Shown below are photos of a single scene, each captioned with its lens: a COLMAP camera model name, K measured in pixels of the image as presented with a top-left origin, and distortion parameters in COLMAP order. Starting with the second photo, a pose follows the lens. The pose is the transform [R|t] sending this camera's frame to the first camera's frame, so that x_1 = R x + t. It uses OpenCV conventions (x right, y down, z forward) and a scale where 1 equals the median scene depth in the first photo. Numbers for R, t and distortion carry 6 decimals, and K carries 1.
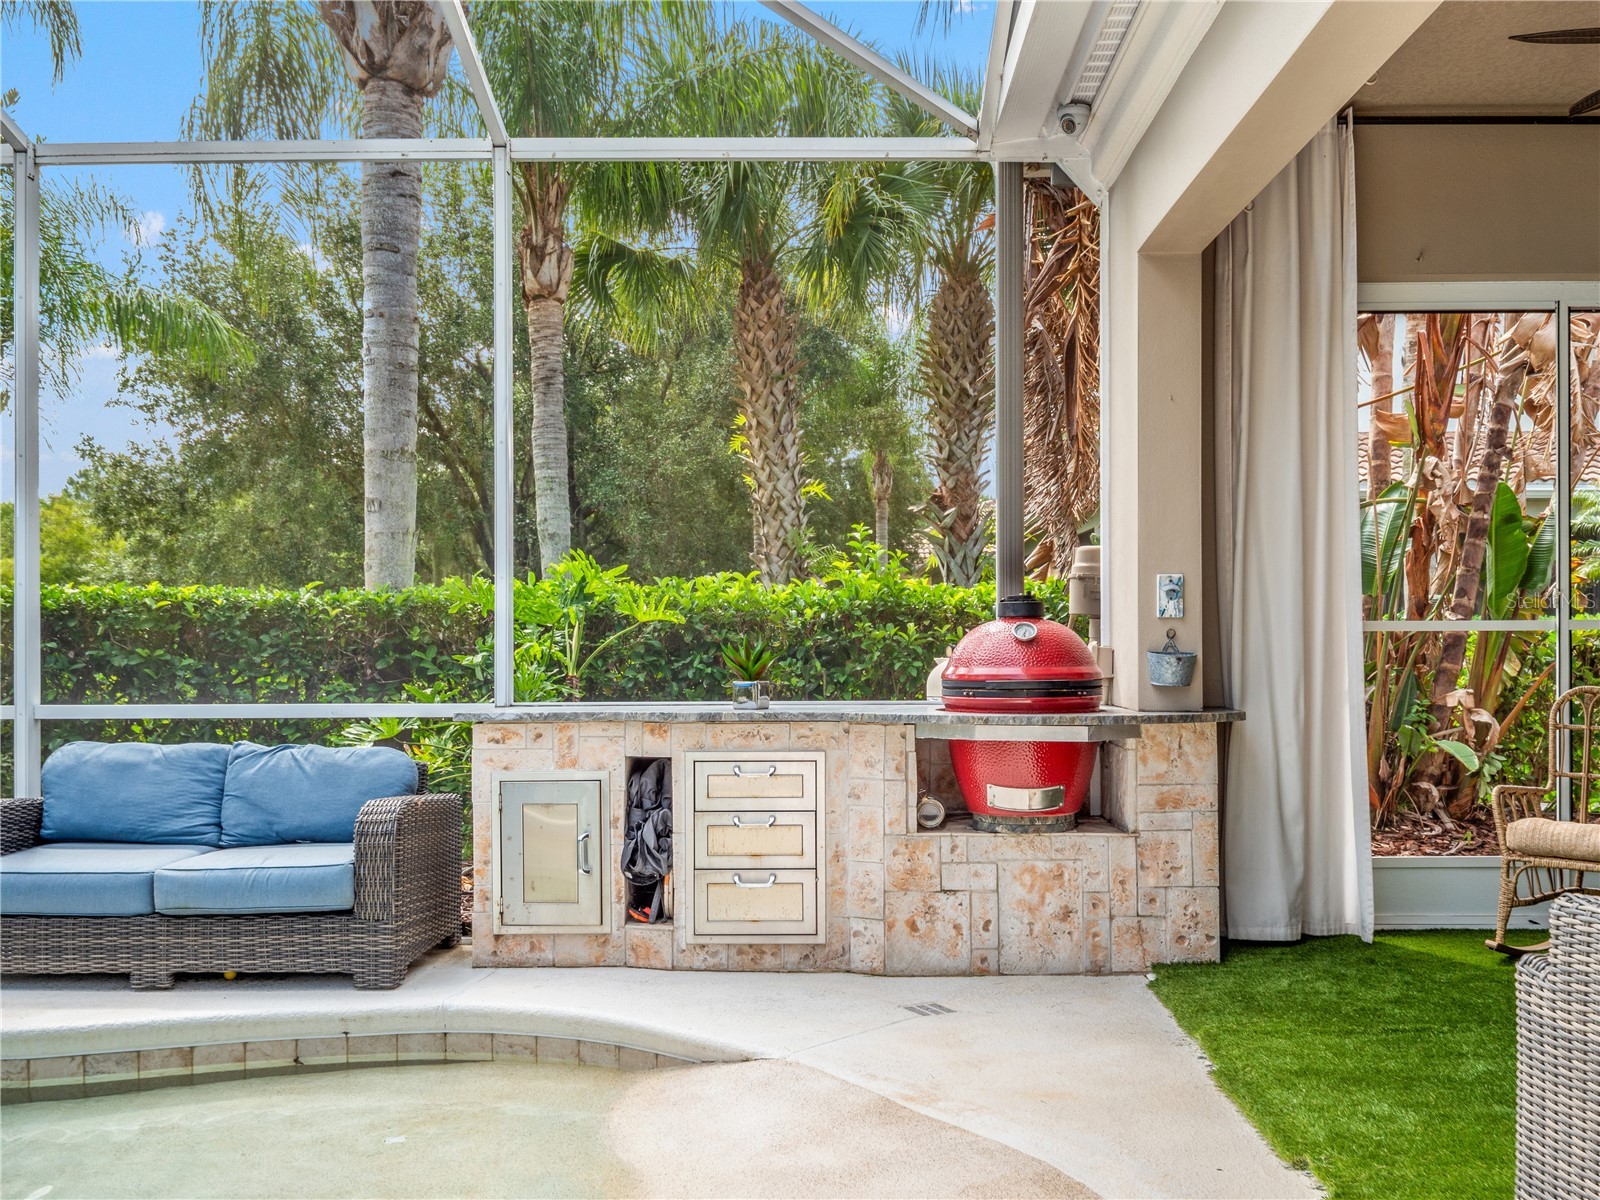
lens RADIAL K [[1643.9, 0, 768.9], [0, 1643.9, 619.8], [0, 0, 1]] dist [0.063334, 0.000000]
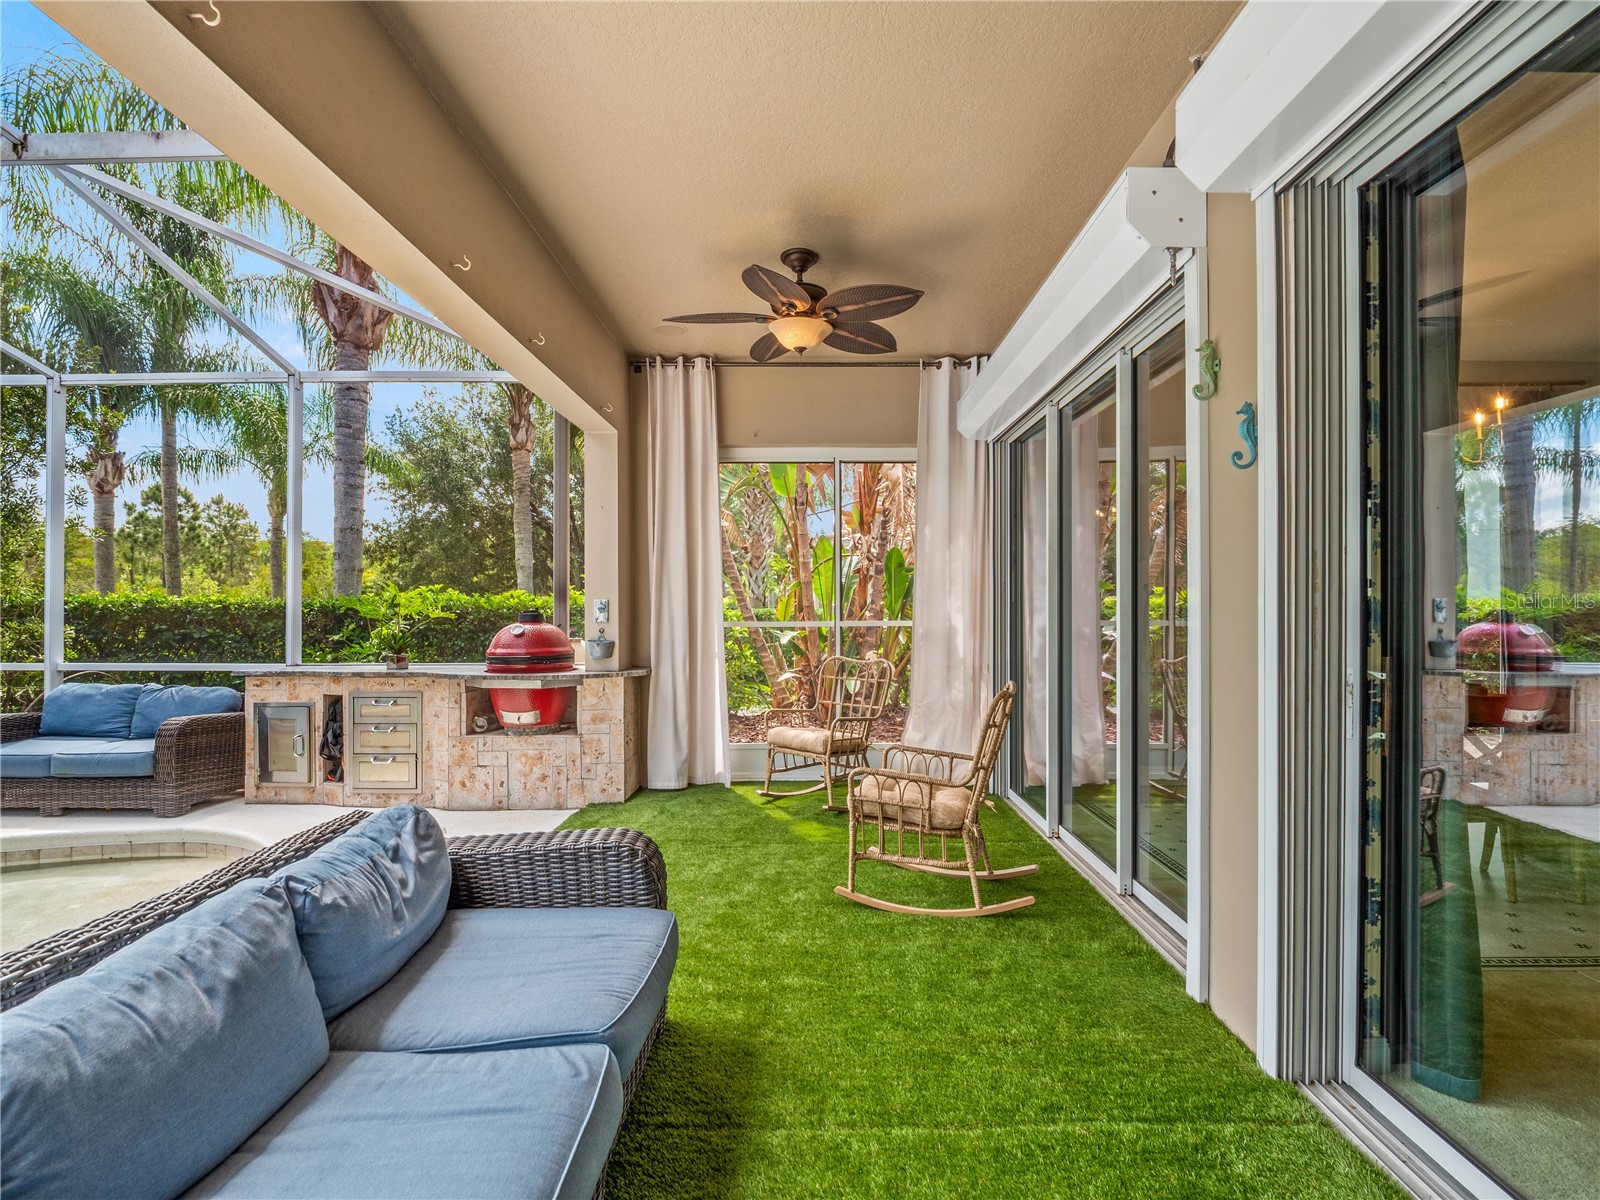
lens RADIAL K [[780.4, 0, 790.3], [0, 780.4, 605.0], [0, 0, 1]] dist [-0.009071, -0.003919]
pose [[0.999893, 0.002399, 0.014423, 0.449165], [-0.002488, 0.999978, 0.006201, -0.027412], [-0.014407, -0.006236, 0.999877, 0.097890]]
